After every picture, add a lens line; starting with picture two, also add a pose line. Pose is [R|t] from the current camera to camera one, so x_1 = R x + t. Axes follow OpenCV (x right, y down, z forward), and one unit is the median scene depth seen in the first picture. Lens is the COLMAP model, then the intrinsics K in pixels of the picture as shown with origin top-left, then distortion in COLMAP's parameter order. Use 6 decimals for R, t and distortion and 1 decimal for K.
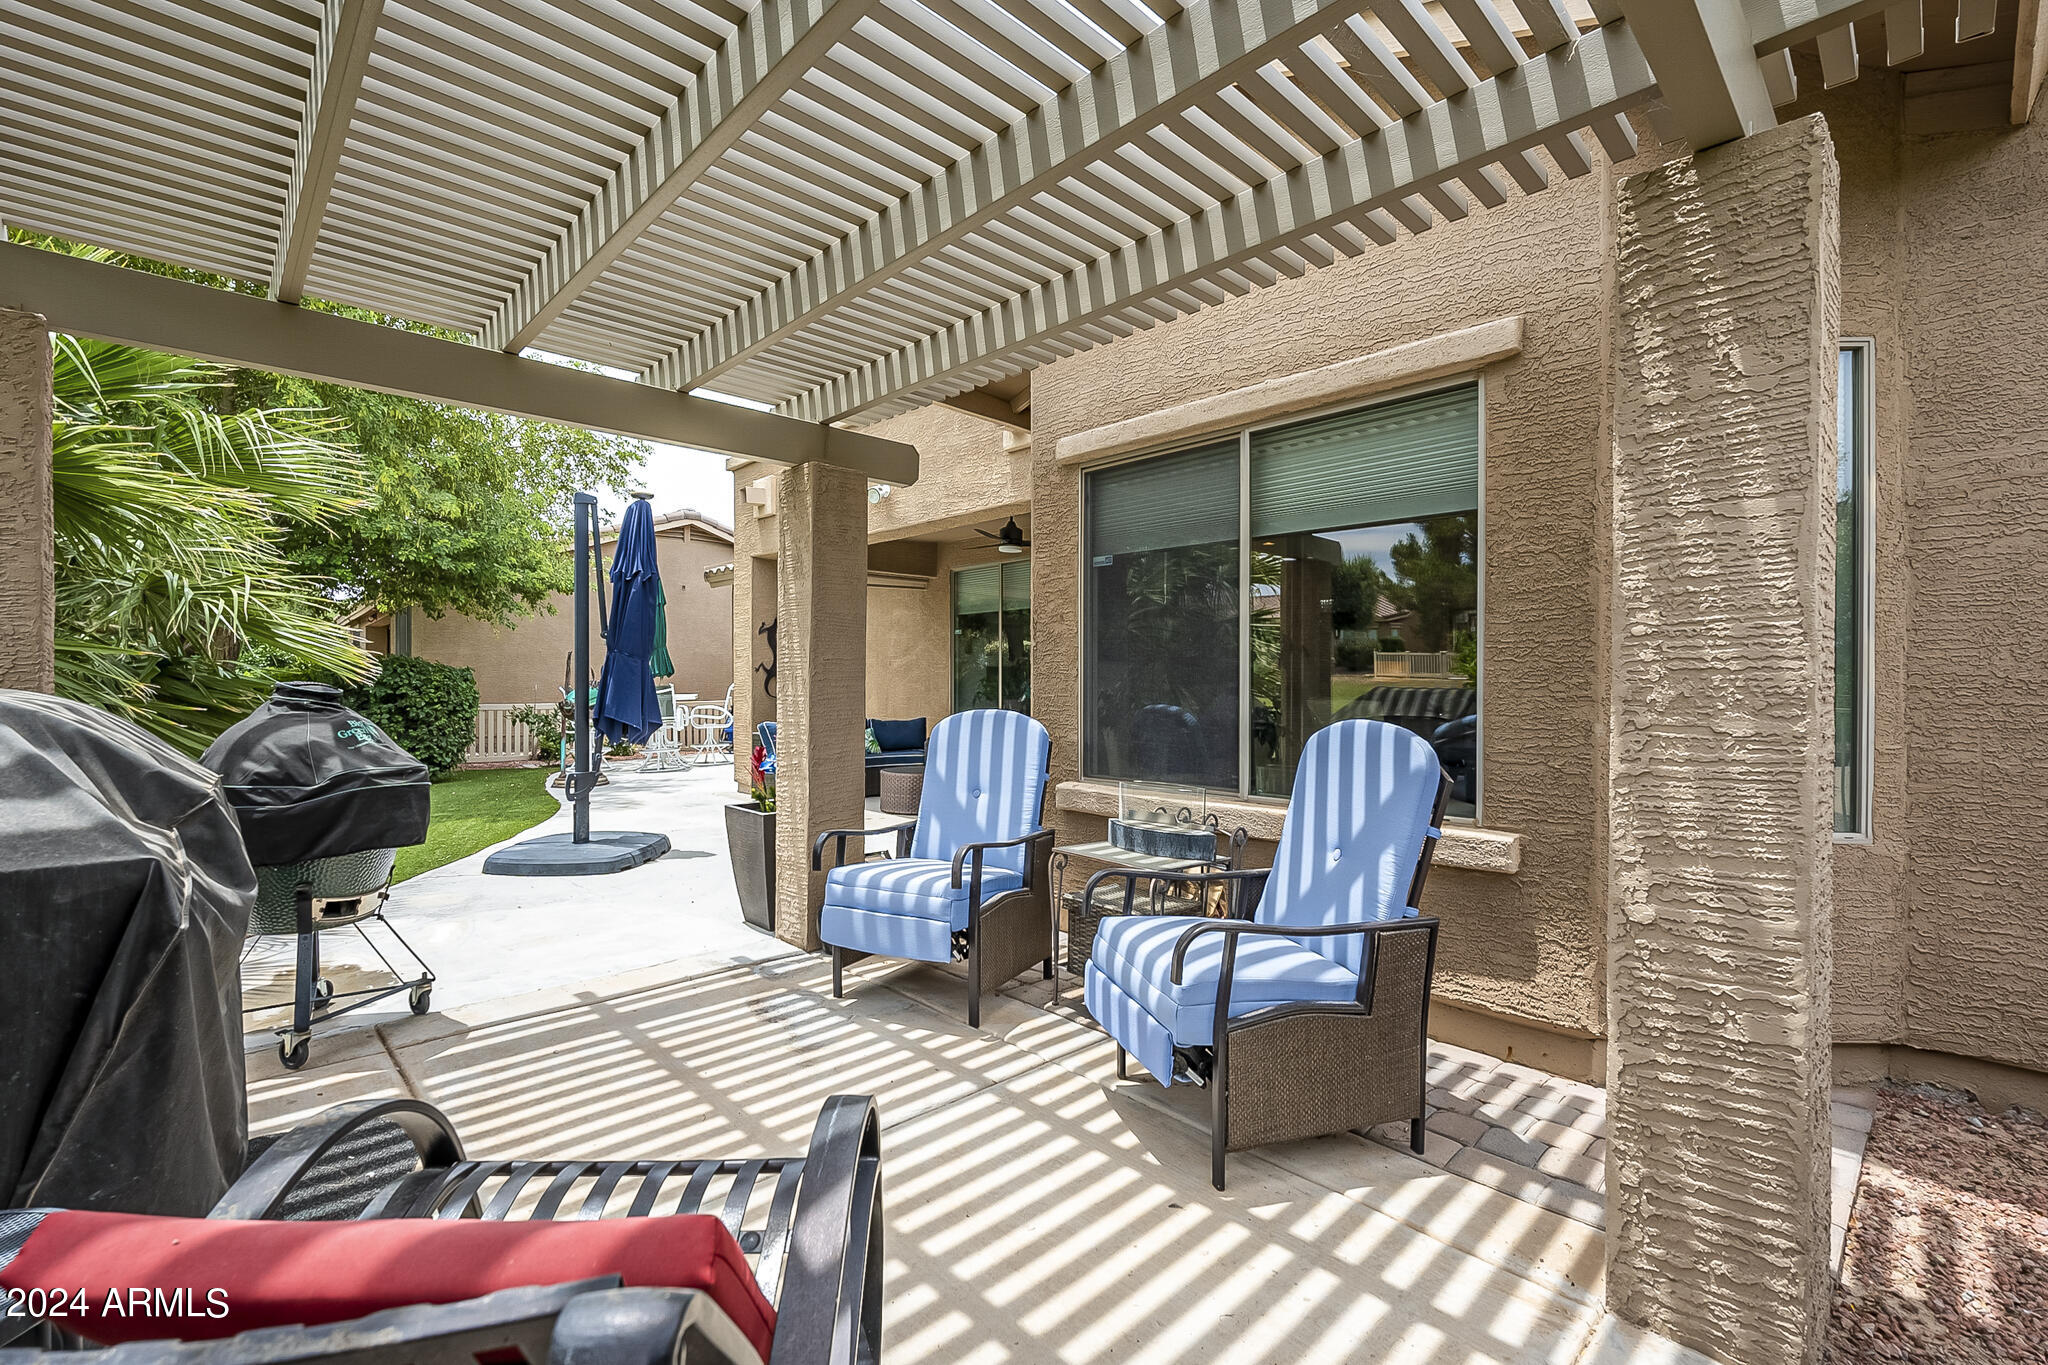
lens RADIAL K [[892.4, 0, 1027.0], [0, 892.4, 693.3], [0, 0, 1]] dist [0.000078, 0.000081]
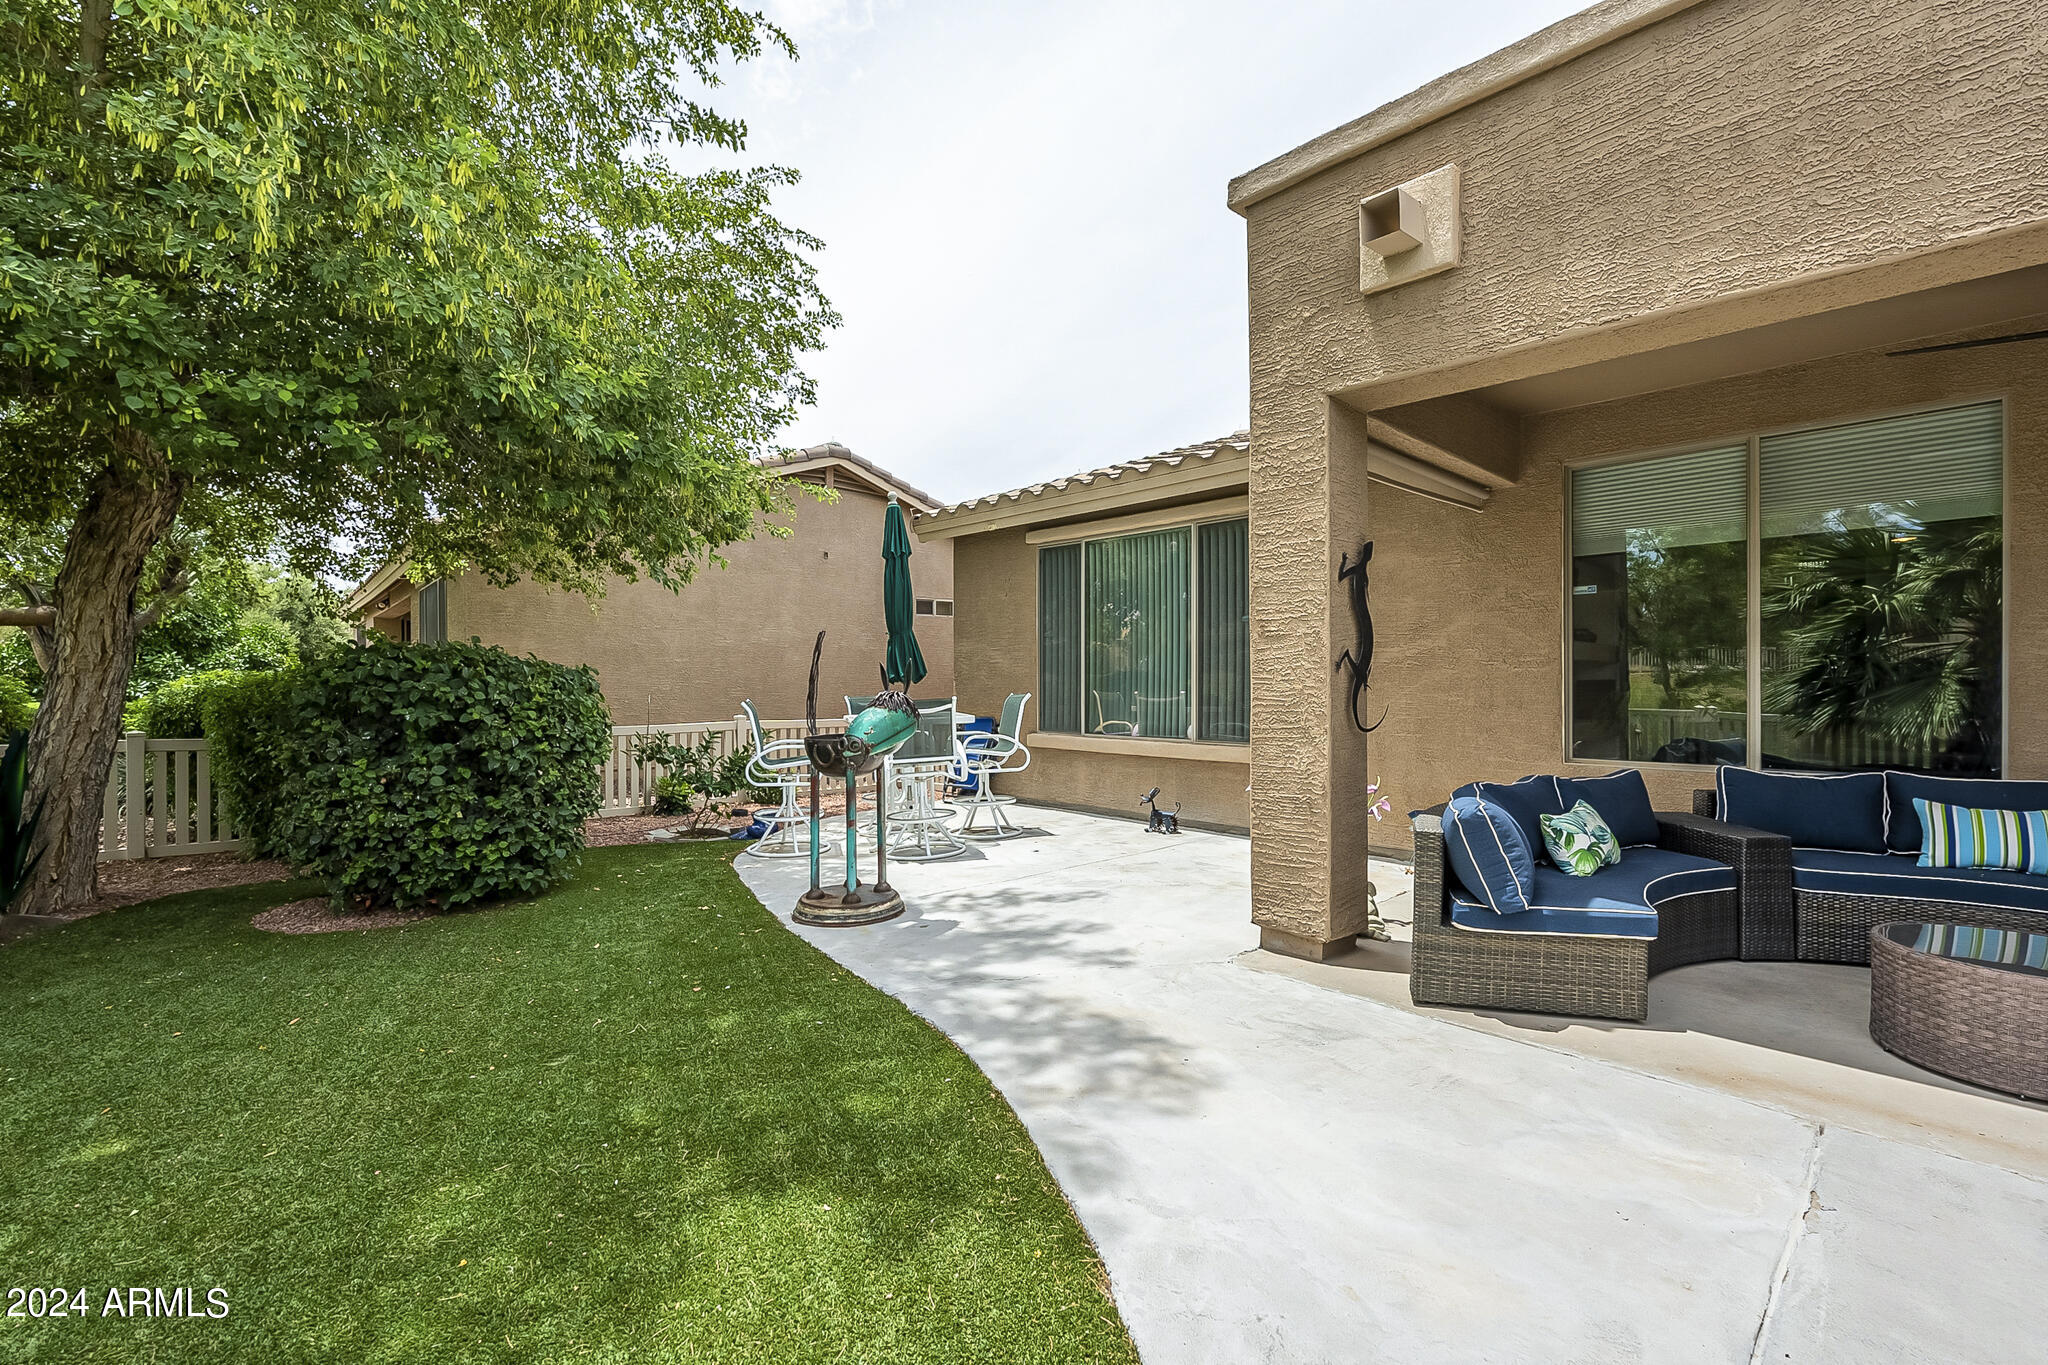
lens RADIAL K [[892.4, 0, 1027.0], [0, 892.4, 693.3], [0, 0, 1]] dist [0.000078, 0.000081]
pose [[0.999987, -0.005086, 0.000563, -0.388612], [0.005087, 0.999985, -0.001817, -0.011767], [-0.000554, 0.001820, 0.999998, 0.503655]]
